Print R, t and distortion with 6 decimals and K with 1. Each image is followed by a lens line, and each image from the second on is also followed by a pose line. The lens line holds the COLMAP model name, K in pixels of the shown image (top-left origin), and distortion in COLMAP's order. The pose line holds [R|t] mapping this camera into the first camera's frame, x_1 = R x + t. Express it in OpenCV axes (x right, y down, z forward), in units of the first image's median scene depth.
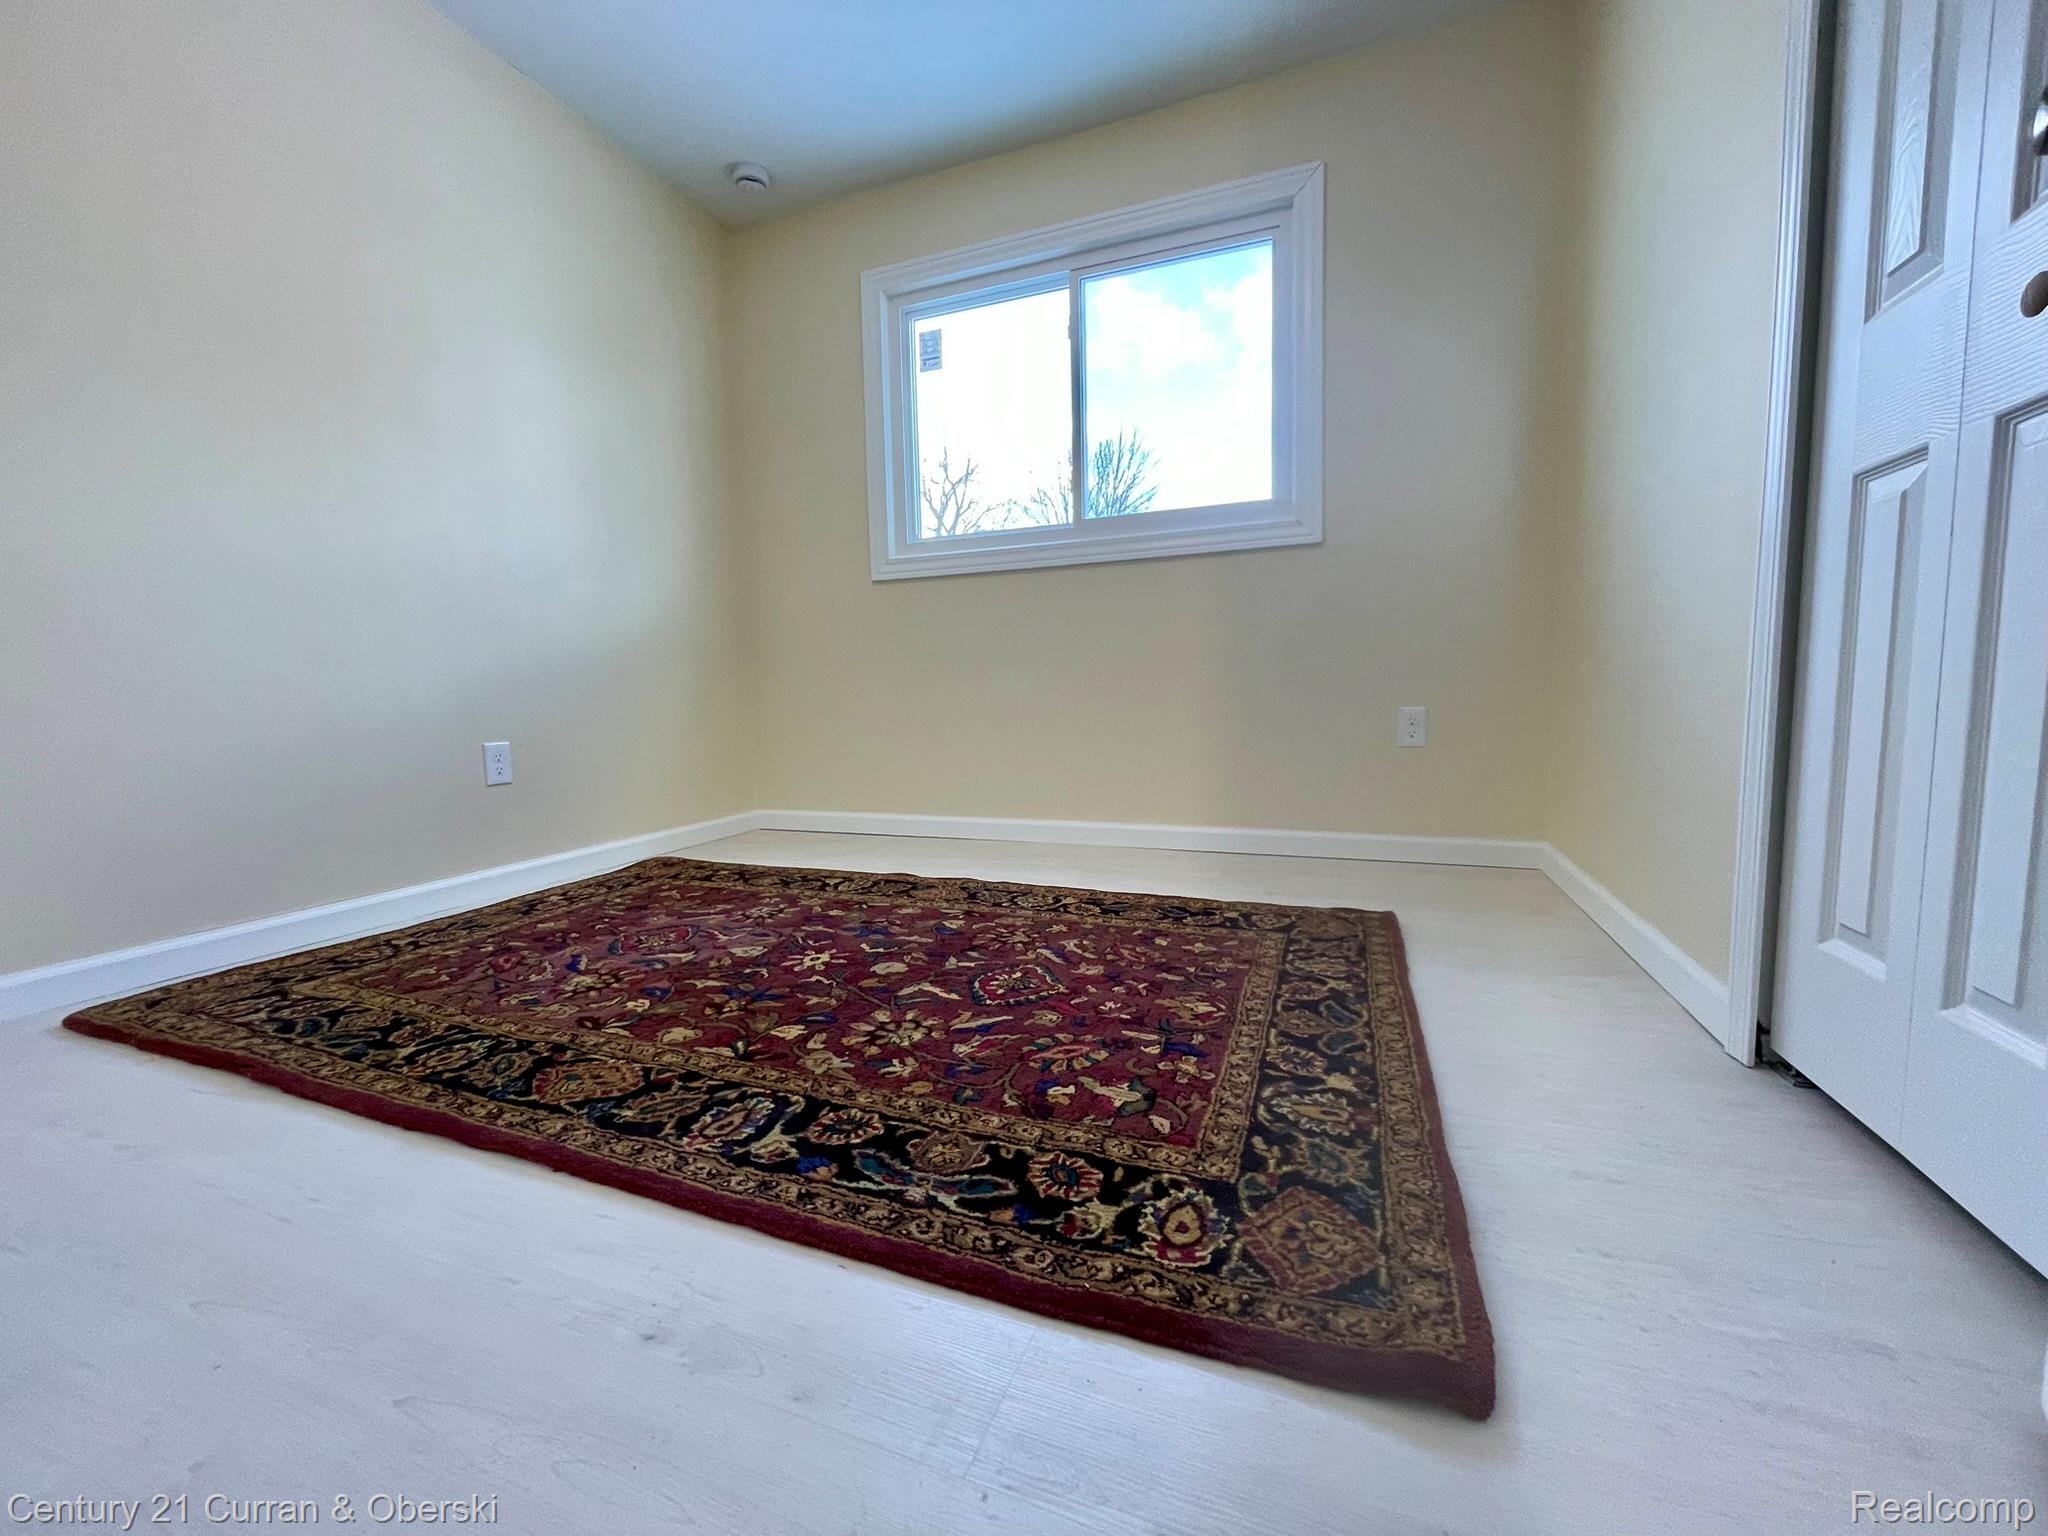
lens RADIAL K [[821.9, 0, 1026.2], [0, 821.9, 773.0], [0, 0, 1]] dist [-0.003837, -0.000133]
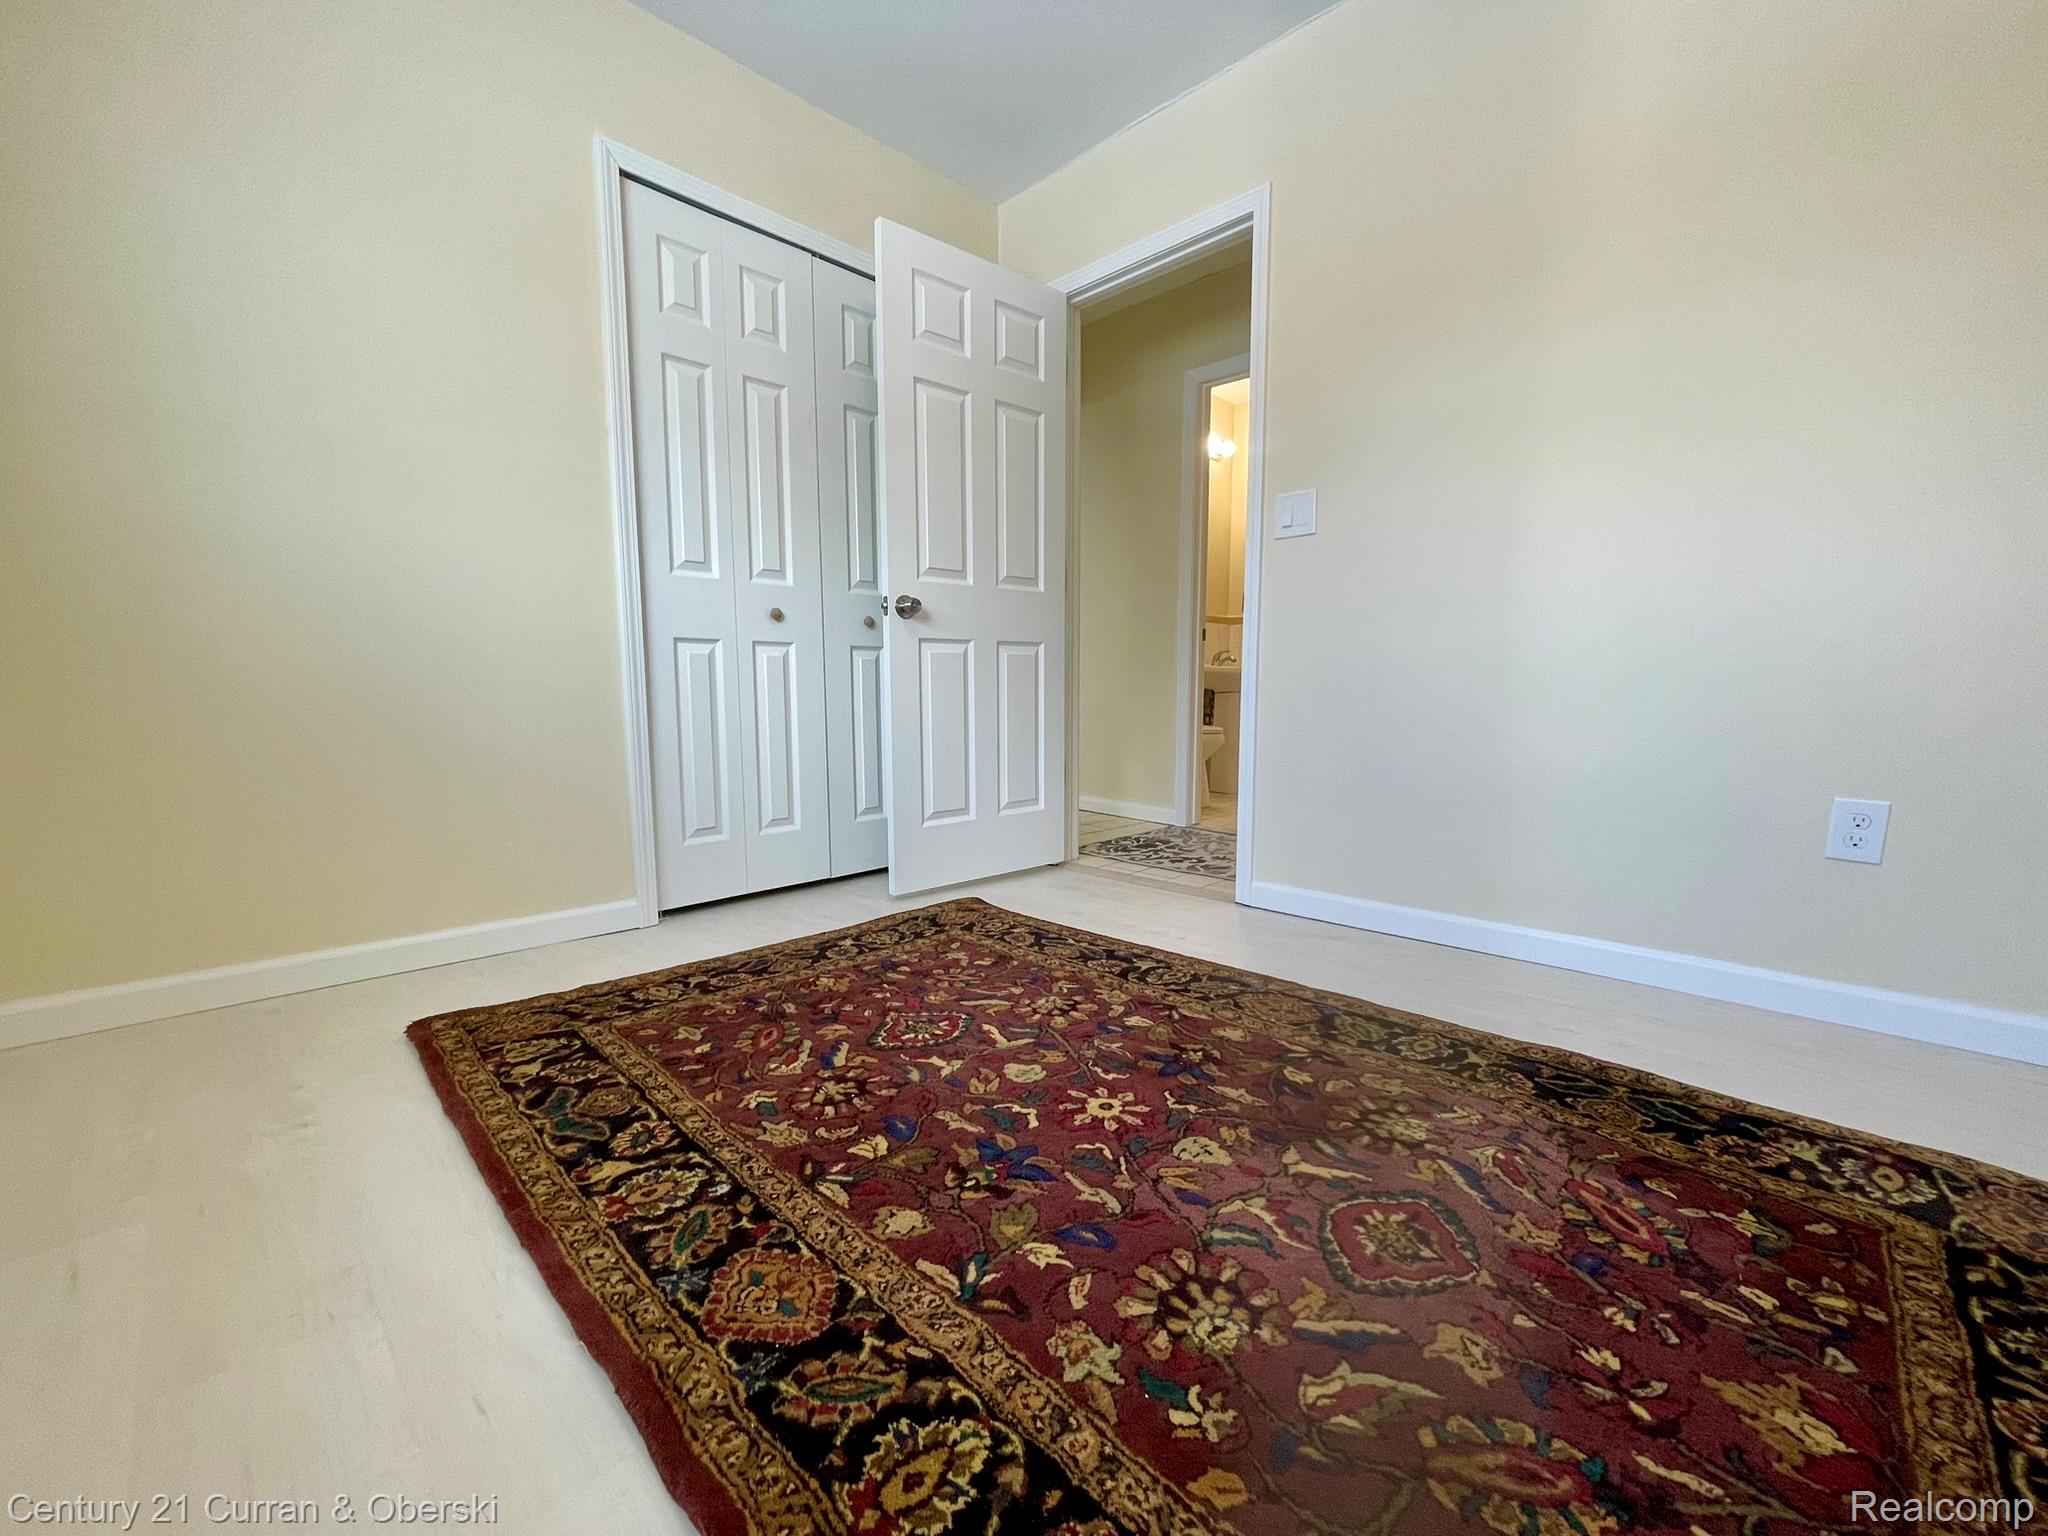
lens RADIAL K [[821.9, 0, 1021.7], [0, 821.9, 771.8], [0, 0, 1]] dist [-0.003837, -0.000133]
pose [[-0.916294, -0.019200, 0.400047, -0.529582], [0.058254, 0.981839, 0.180552, -0.231186], [-0.396248, 0.188743, -0.898534, 1.816576]]
